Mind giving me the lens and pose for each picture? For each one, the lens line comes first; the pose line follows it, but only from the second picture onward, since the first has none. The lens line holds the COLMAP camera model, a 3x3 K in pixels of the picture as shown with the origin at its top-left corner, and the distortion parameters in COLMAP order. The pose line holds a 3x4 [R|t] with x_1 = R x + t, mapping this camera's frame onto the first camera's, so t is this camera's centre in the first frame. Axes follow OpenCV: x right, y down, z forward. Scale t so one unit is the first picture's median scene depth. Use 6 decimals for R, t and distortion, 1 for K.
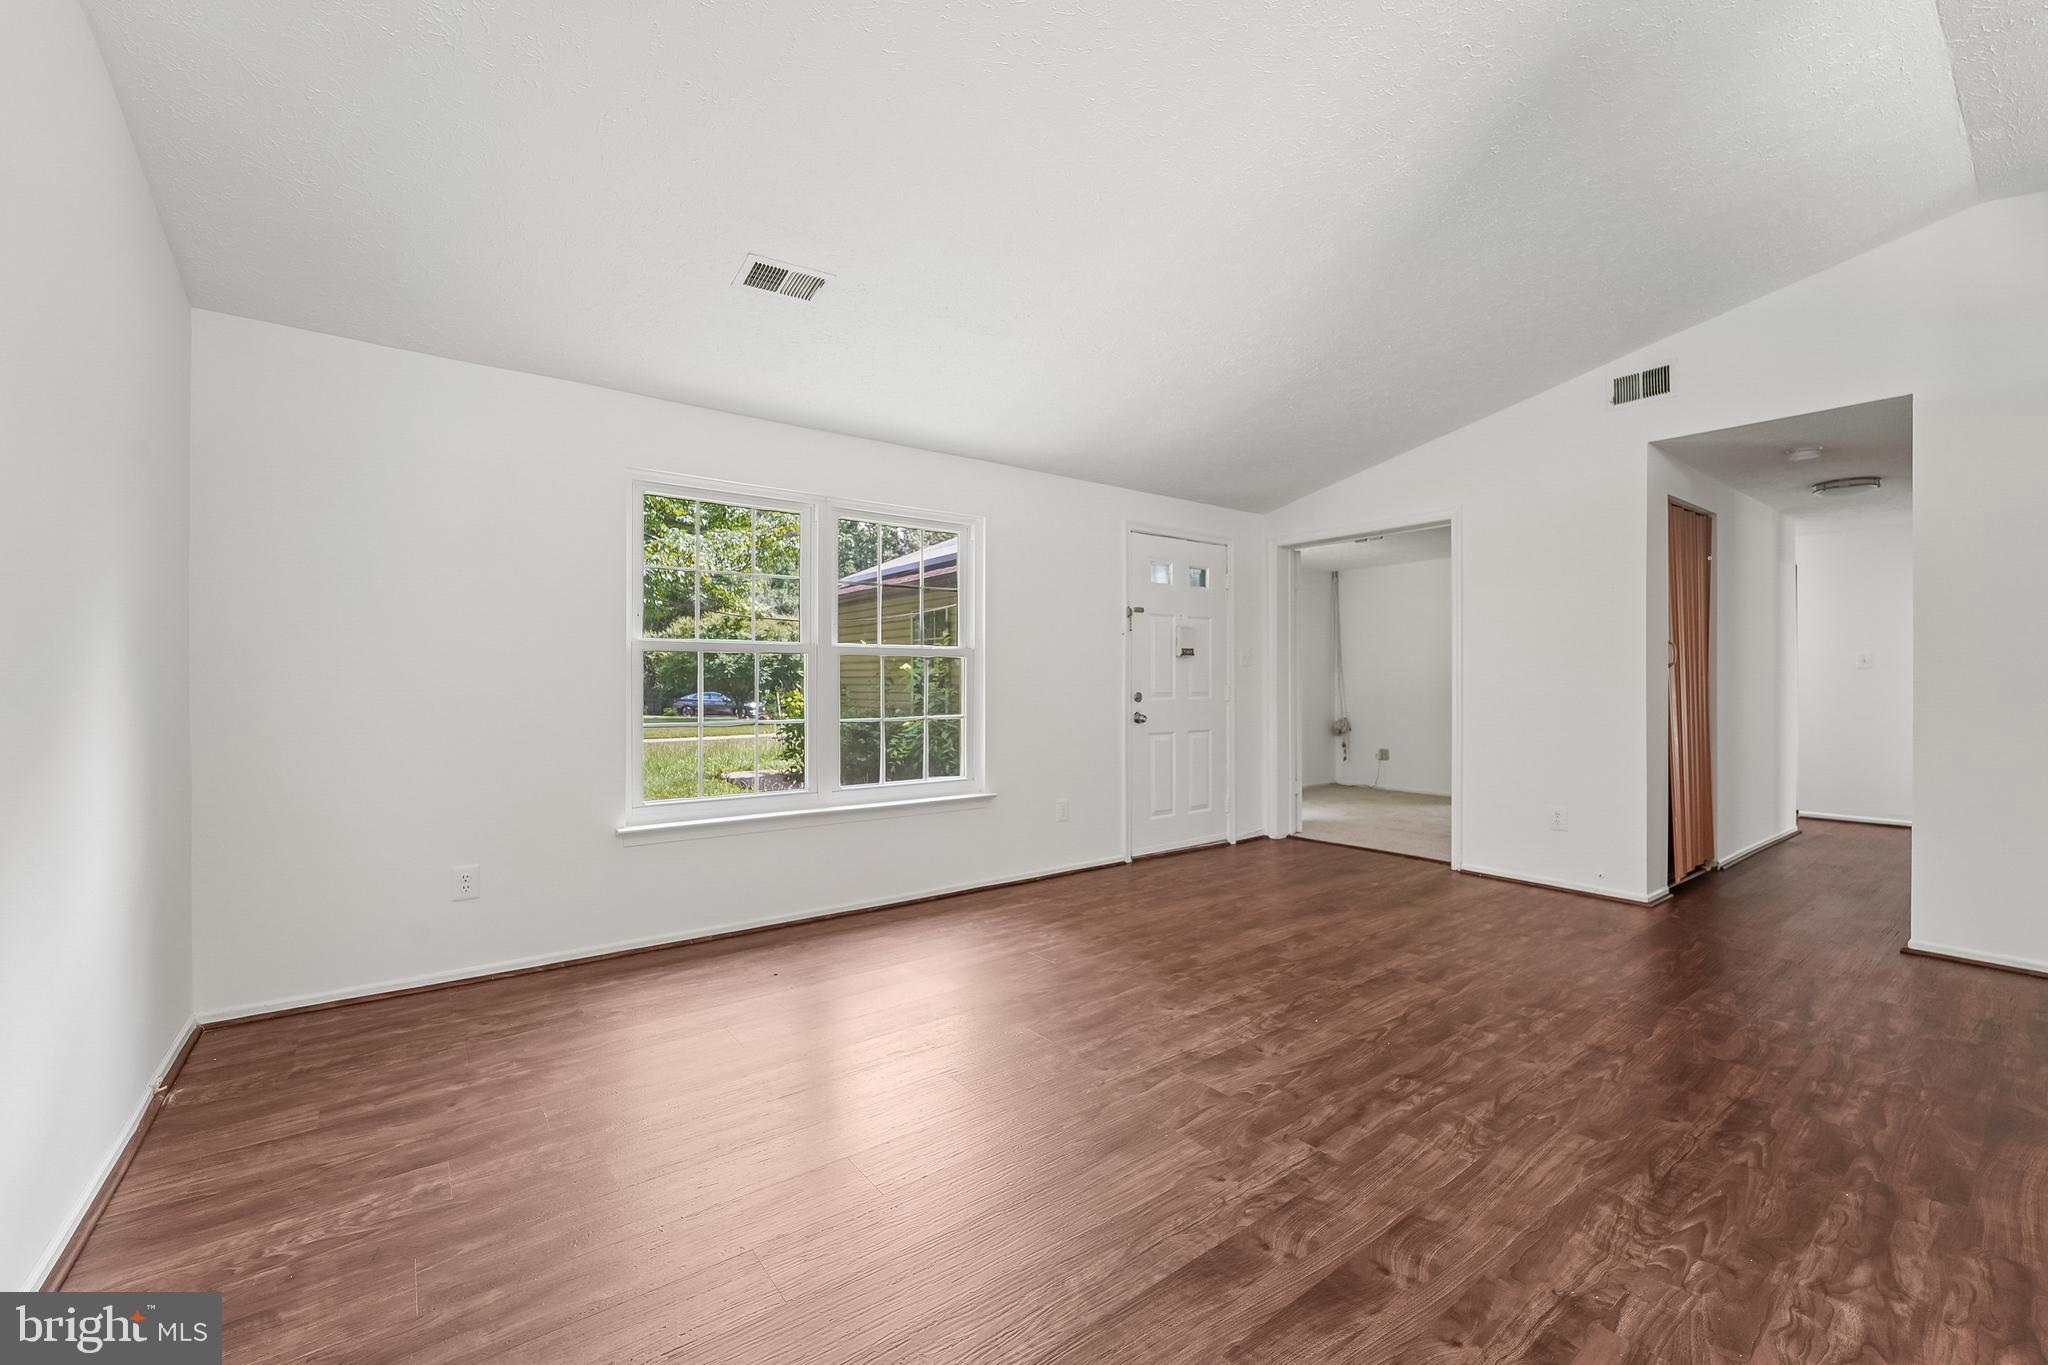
lens RADIAL K [[839.6, 0, 1034.0], [0, 839.6, 675.7], [0, 0, 1]] dist [-0.015091, 0.000782]
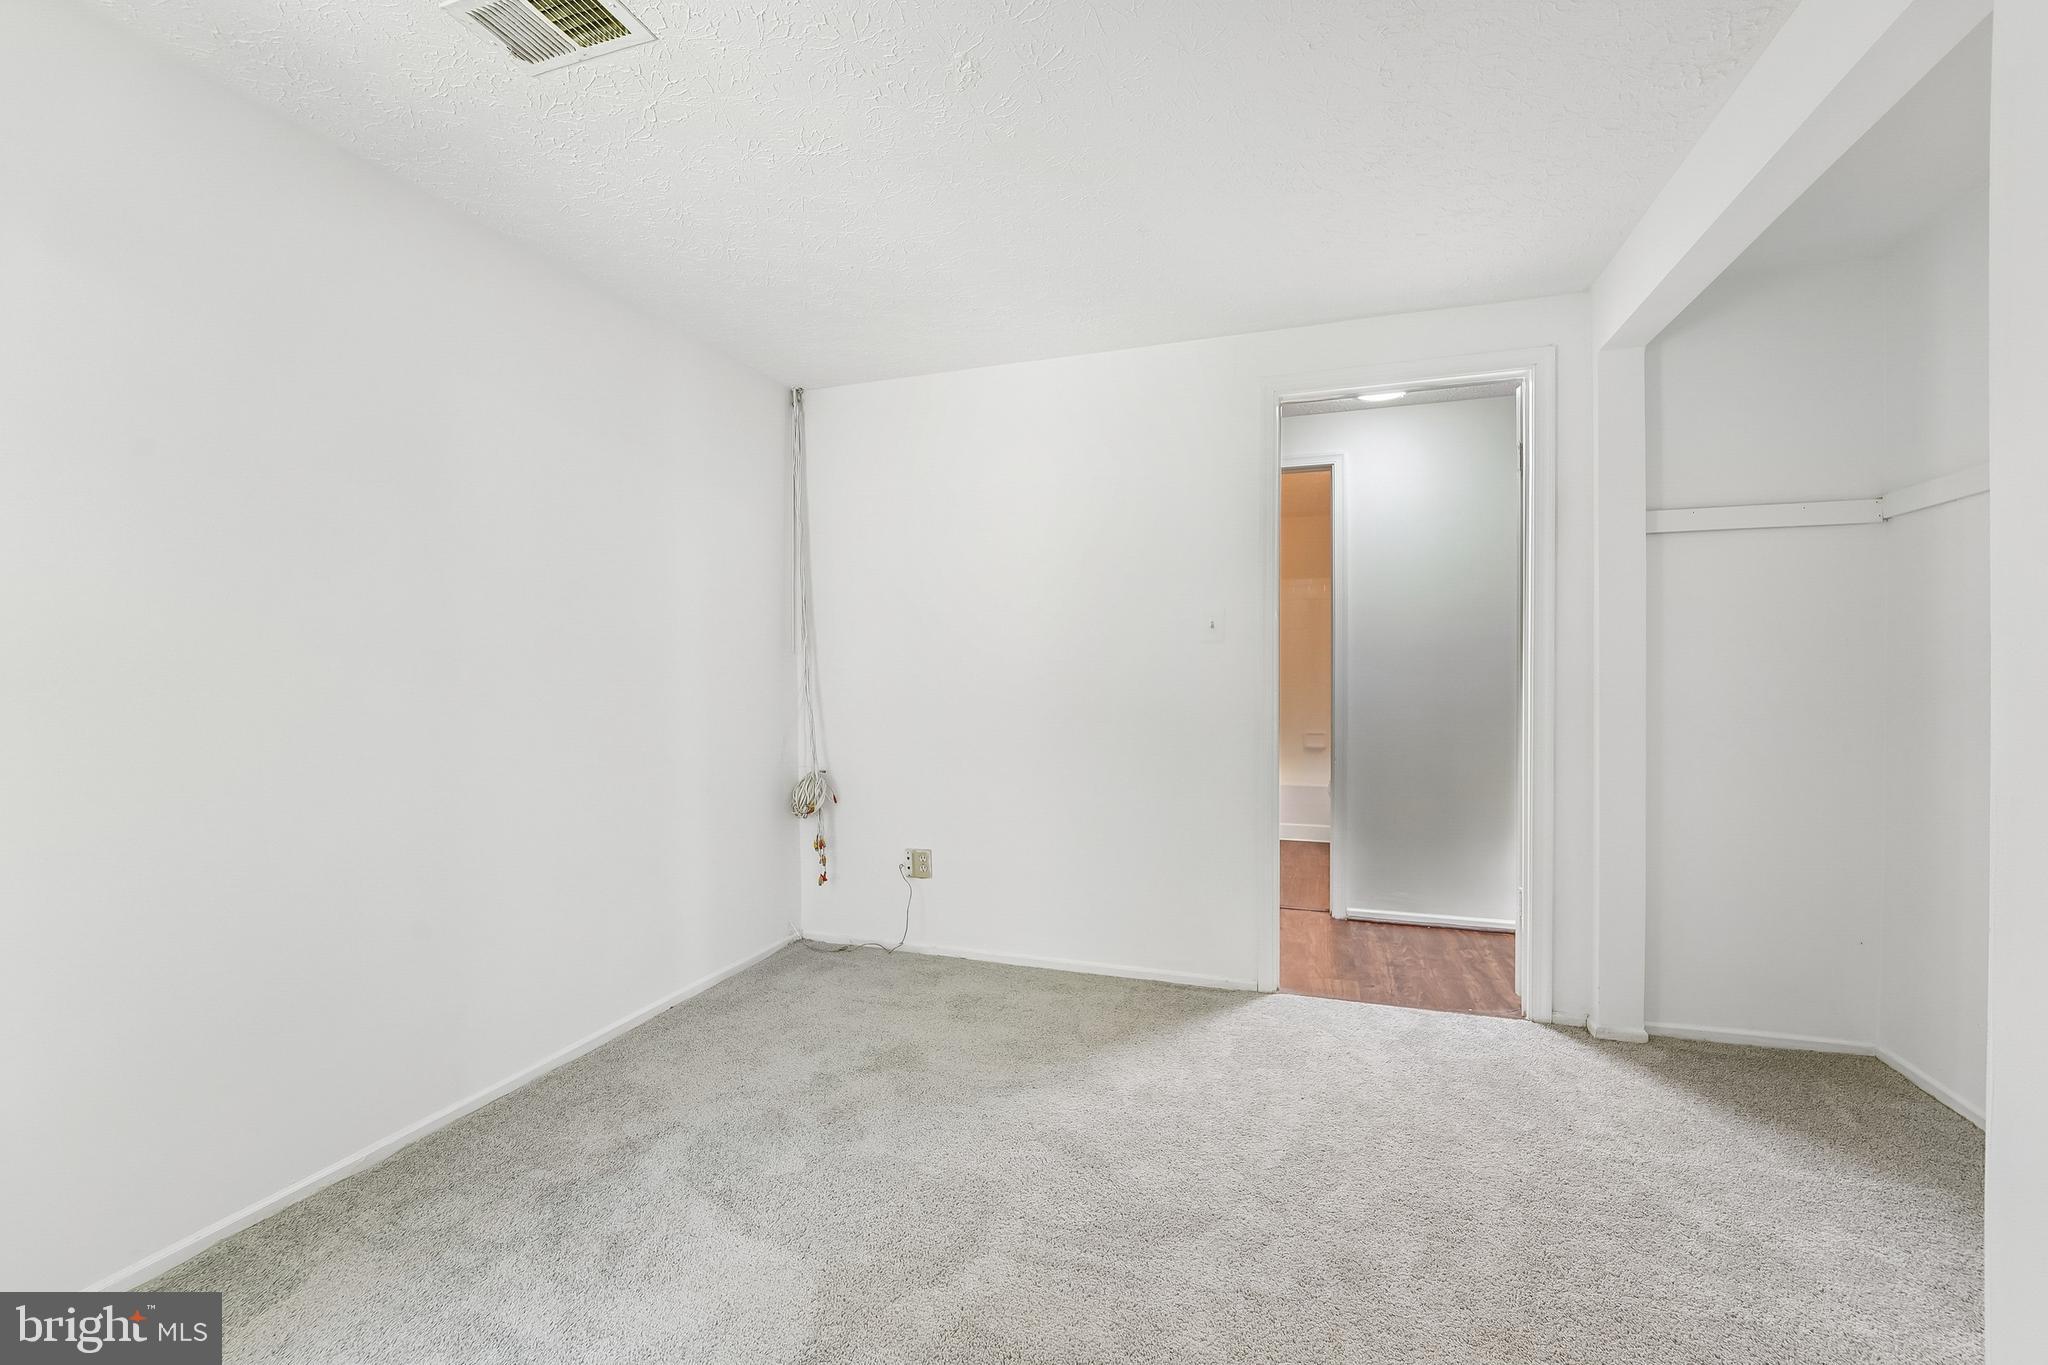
lens RADIAL K [[839.6, 0, 1036.1], [0, 839.6, 682.0], [0, 0, 1]] dist [-0.015091, 0.000782]
pose [[0.827920, -0.008912, 0.560775, 0.236547], [0.000564, 0.999886, 0.015058, 0.003247], [-0.560846, -0.012151, 0.827831, 0.625583]]
